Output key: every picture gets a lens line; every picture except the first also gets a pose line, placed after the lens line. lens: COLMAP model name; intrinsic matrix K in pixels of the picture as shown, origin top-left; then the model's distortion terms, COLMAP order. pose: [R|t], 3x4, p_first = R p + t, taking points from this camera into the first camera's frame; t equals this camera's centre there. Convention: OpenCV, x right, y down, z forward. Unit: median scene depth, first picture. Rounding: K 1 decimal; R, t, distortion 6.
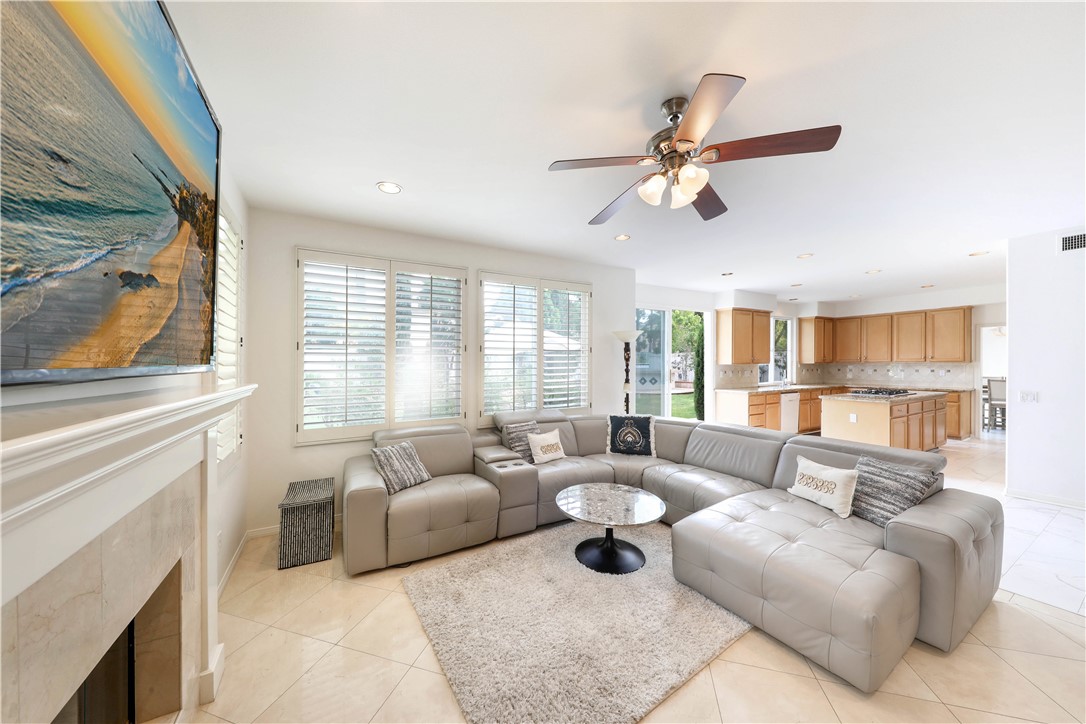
lens RADIAL K [[357.3, 0, 538.4], [0, 357.3, 382.2], [0, 0, 1]] dist [0.003074, -0.000972]
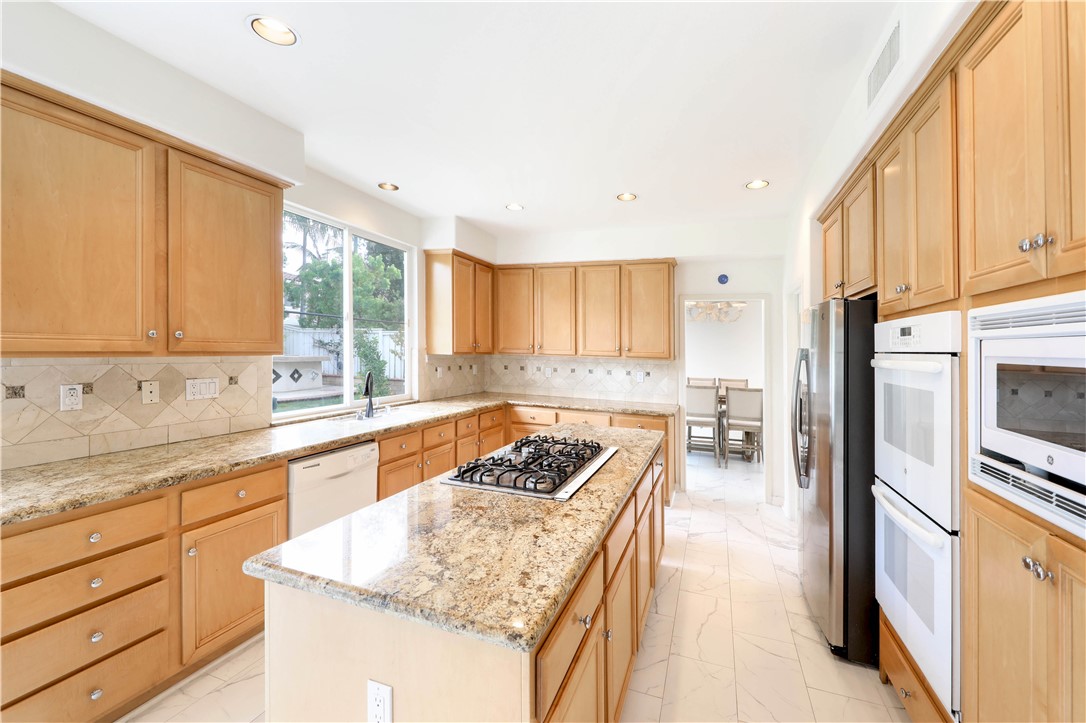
lens RADIAL K [[440.1, 0, 554.9], [0, 440.1, 340.2], [0, 0, 1]] dist [0.001858, -0.000330]
pose [[0.760773, 0.038725, 0.647862, 0.527410], [0.002939, 0.998002, -0.063106, -0.037048], [-0.649011, 0.049914, 0.759139, 0.513019]]
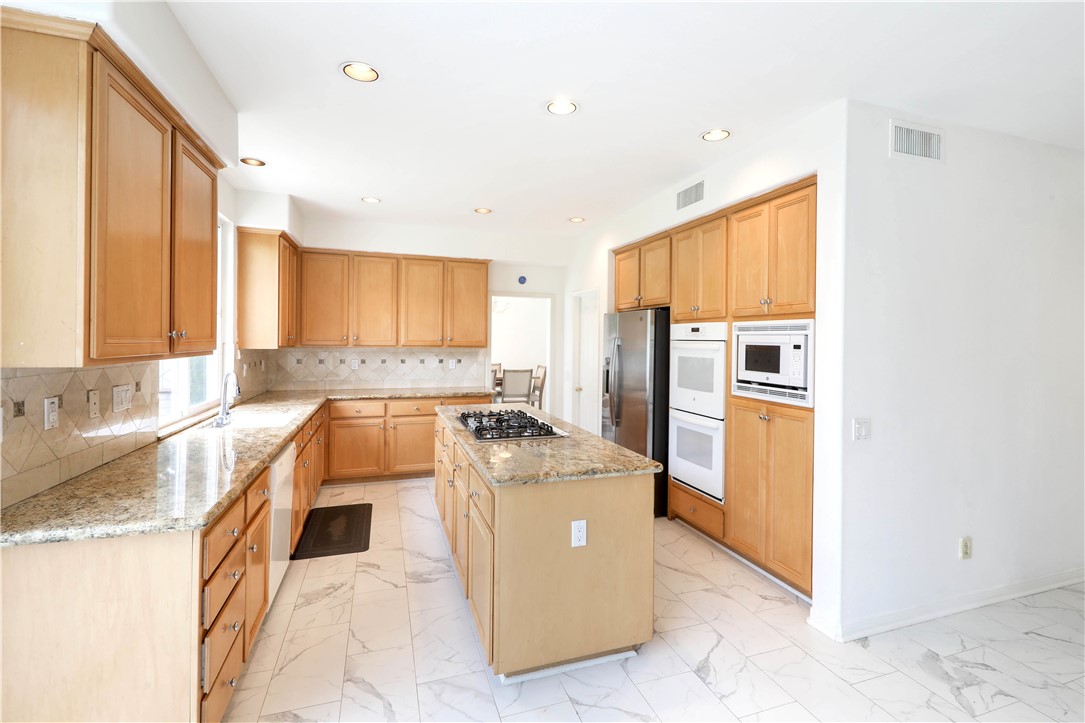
lens RADIAL K [[499.4, 0, 560.7], [0, 499.4, 339.0], [0, 0, 1]] dist [0.002104, -0.000036]
pose [[0.179695, 0.011448, 0.983656, 0.288645], [0.041333, 0.998961, -0.019177, -0.041512], [-0.982854, 0.044103, 0.179036, 0.609087]]
